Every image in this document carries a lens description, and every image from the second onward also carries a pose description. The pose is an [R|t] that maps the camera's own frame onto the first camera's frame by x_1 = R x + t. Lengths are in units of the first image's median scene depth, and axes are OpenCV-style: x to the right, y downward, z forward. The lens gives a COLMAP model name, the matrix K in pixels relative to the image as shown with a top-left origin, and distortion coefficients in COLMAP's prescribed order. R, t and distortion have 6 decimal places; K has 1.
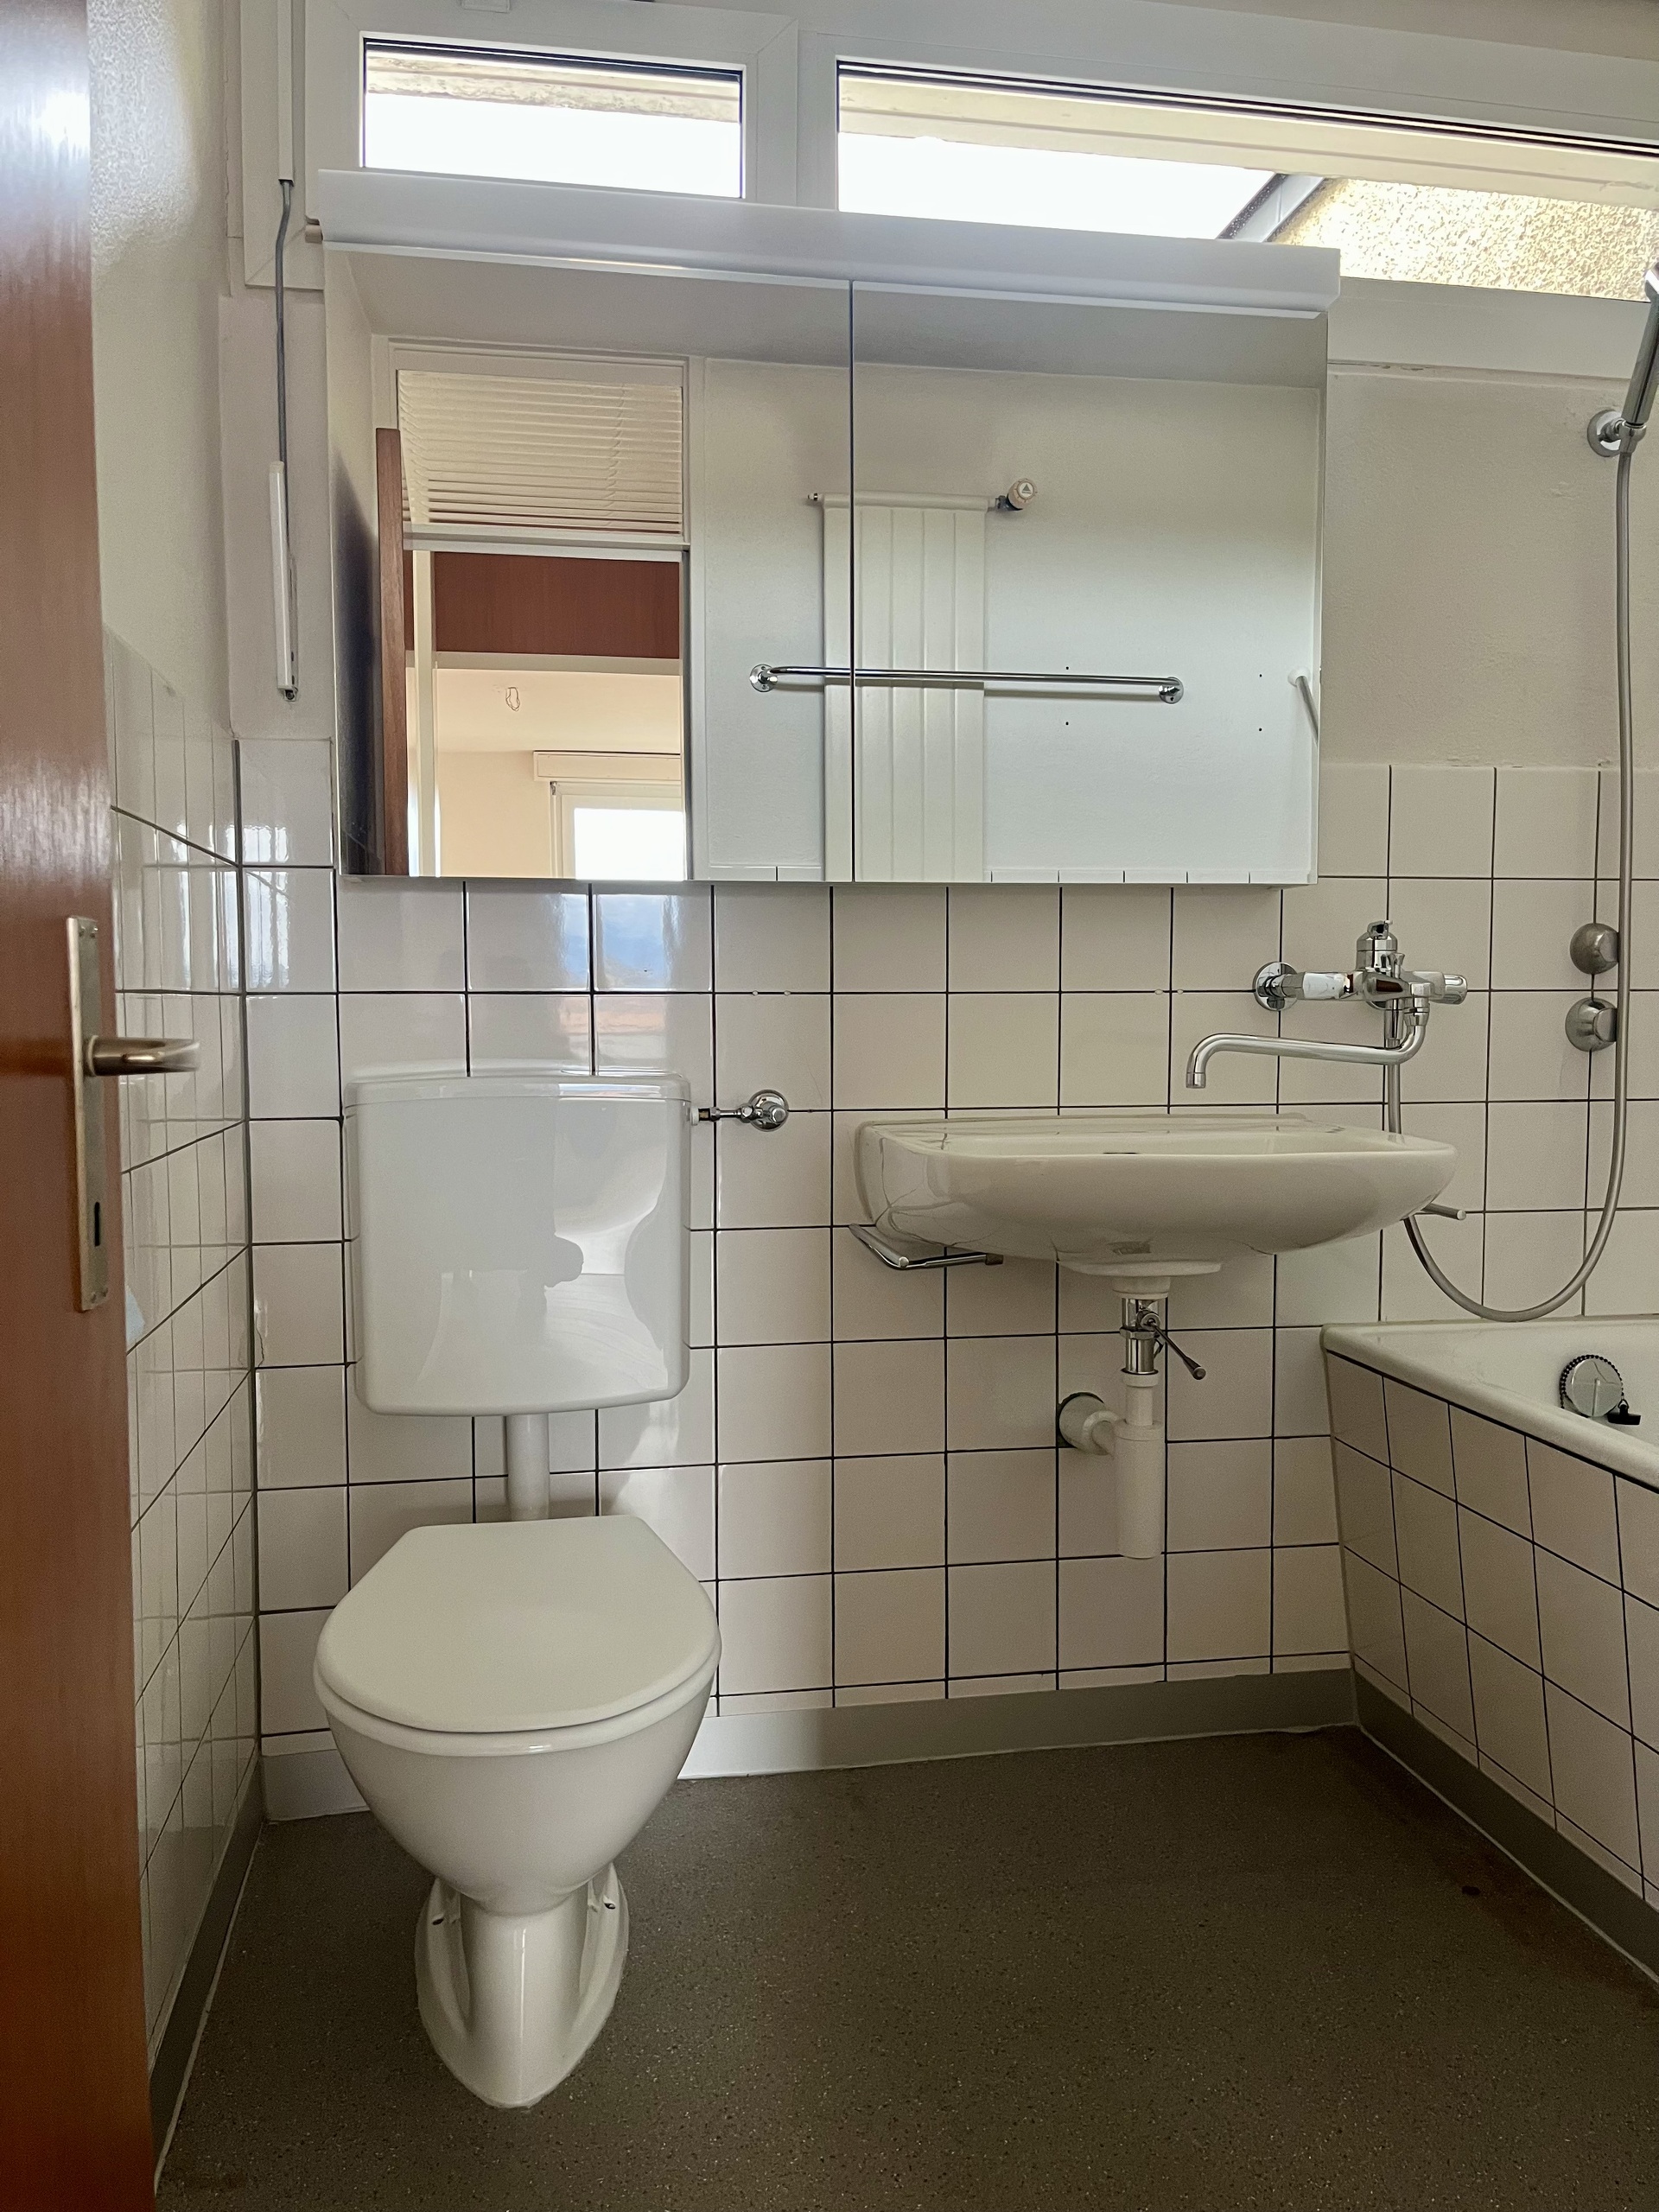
lens RADIAL K [[1707.8, 0, 837.6], [0, 1707.8, 1162.0], [0, 0, 1]] dist [0.039527, -0.074329]
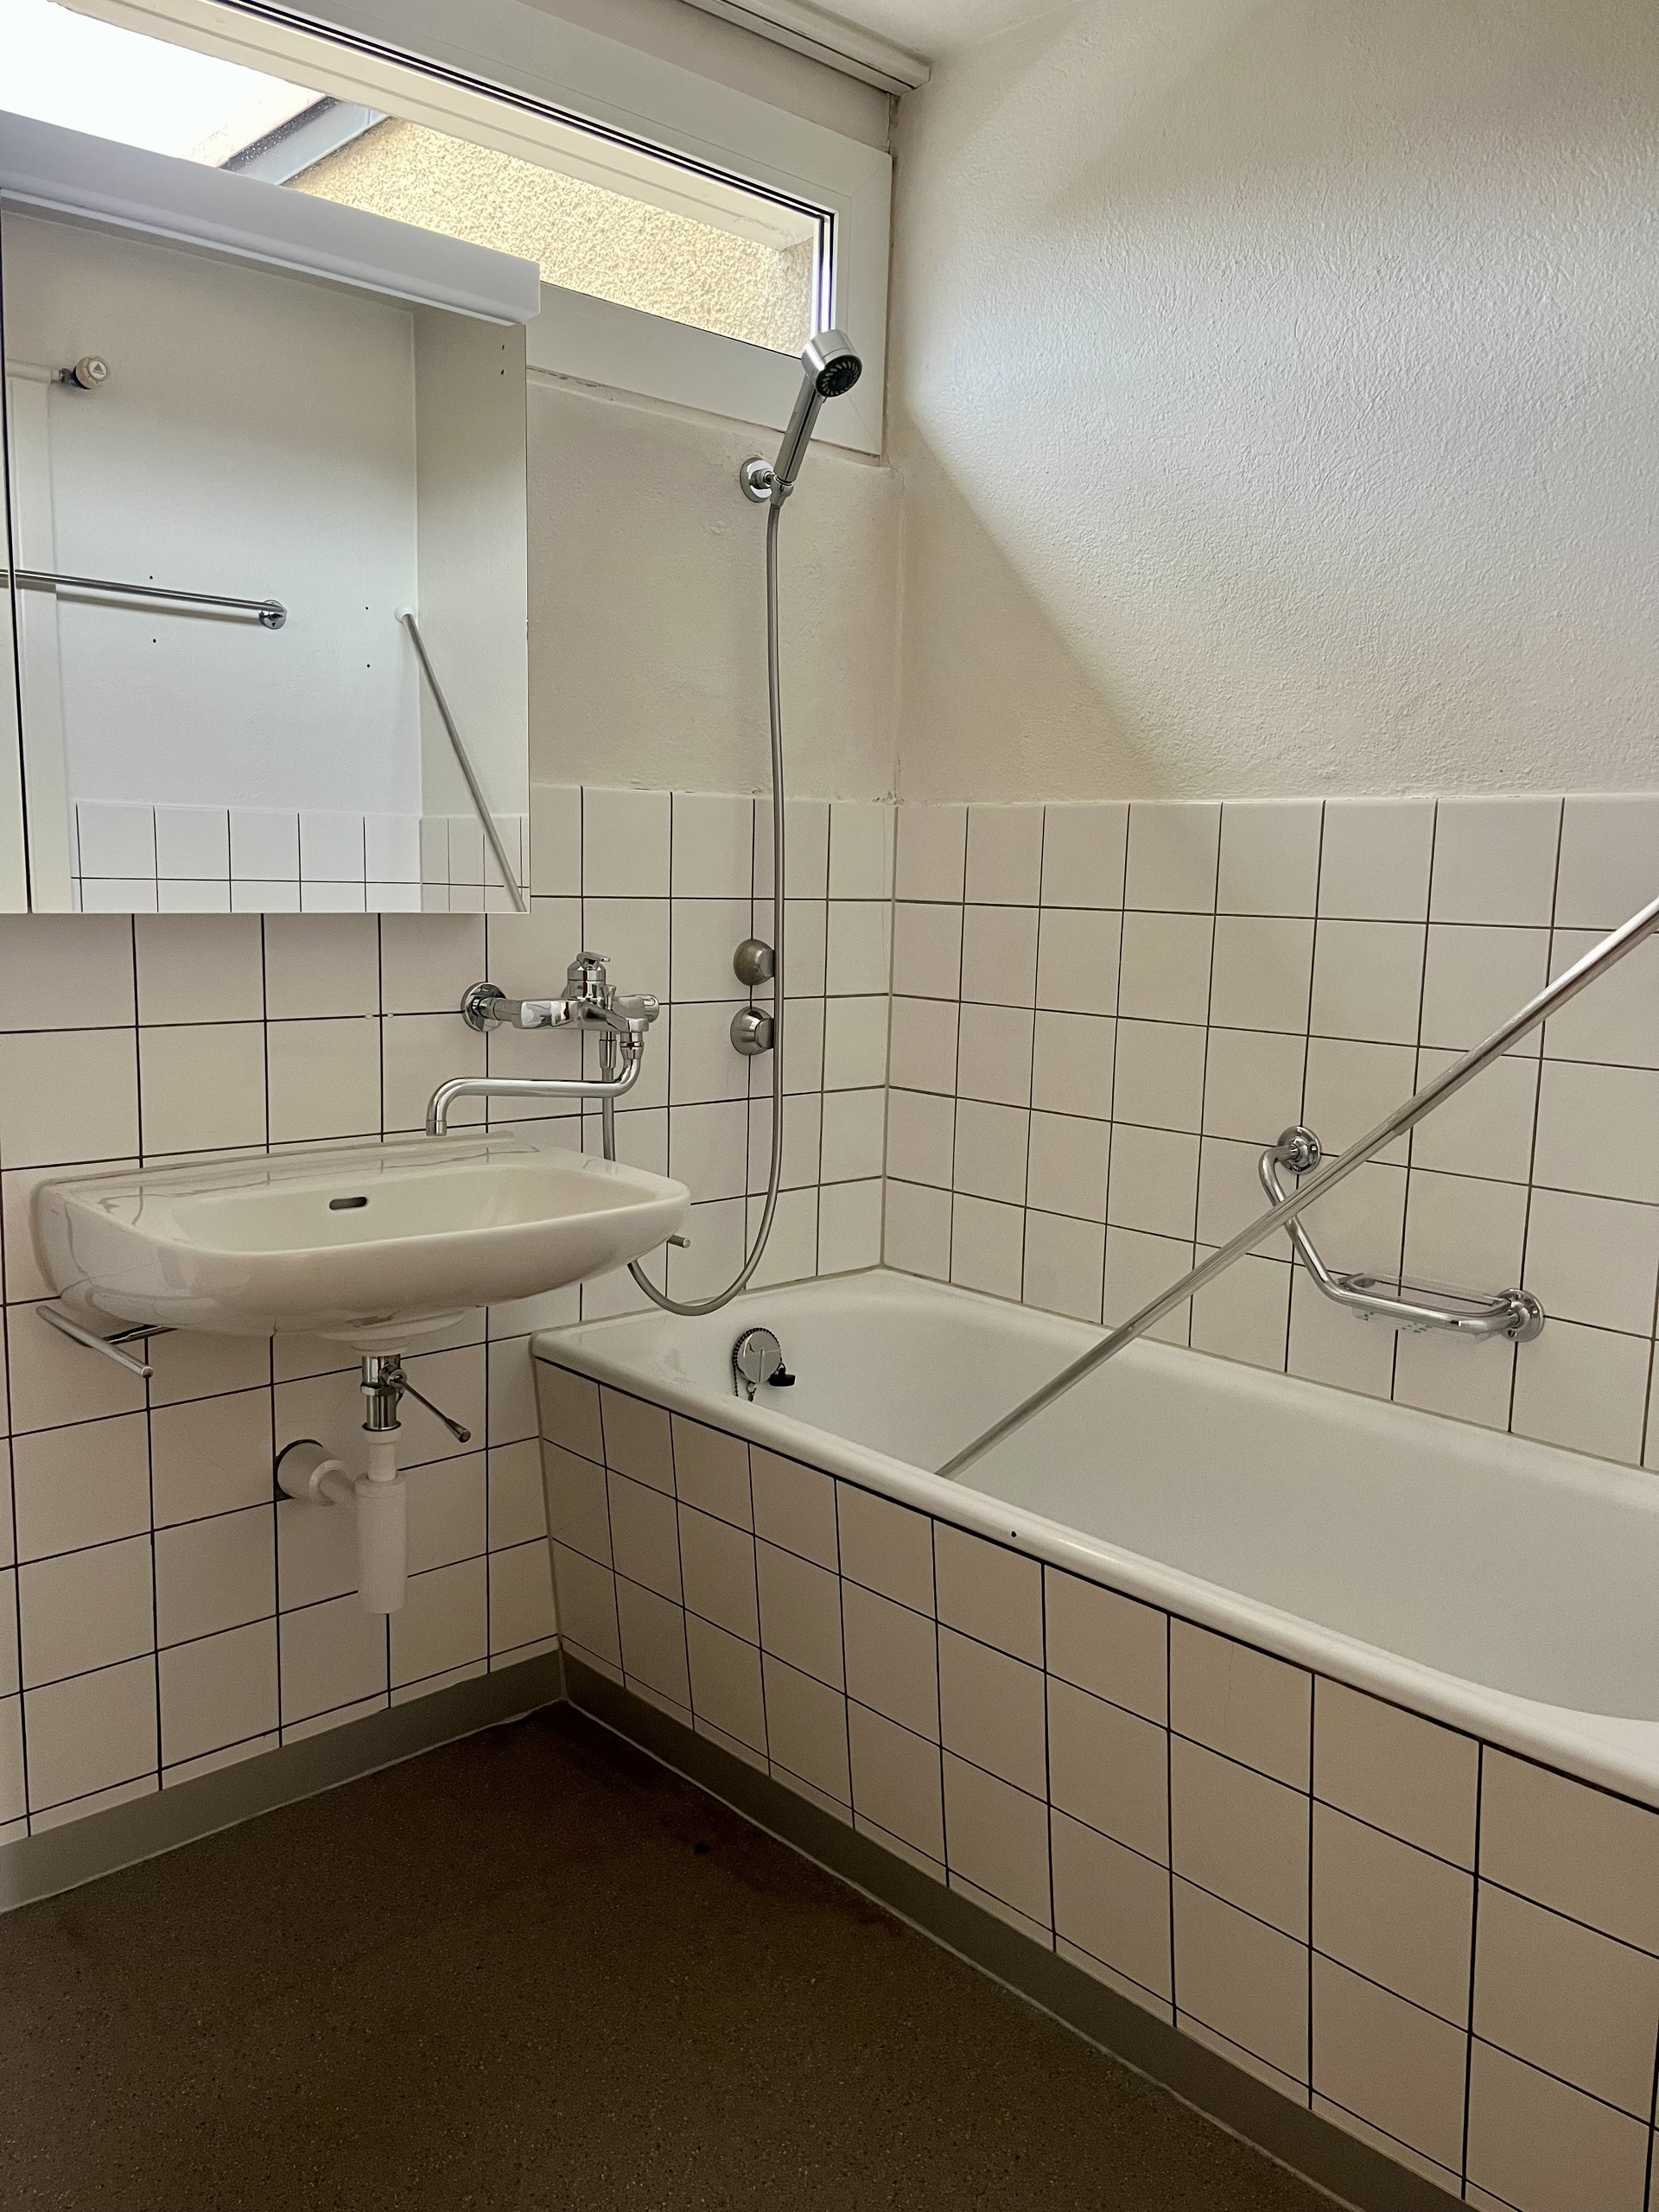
lens RADIAL K [[1707.8, 0, 829.8], [0, 1707.8, 1112.2], [0, 0, 1]] dist [0.039527, -0.074329]
pose [[0.835186, -0.058532, 0.546844, -0.119461], [0.016287, 0.996517, 0.081787, -0.118152], [-0.549727, -0.059401, 0.833230, 0.061949]]
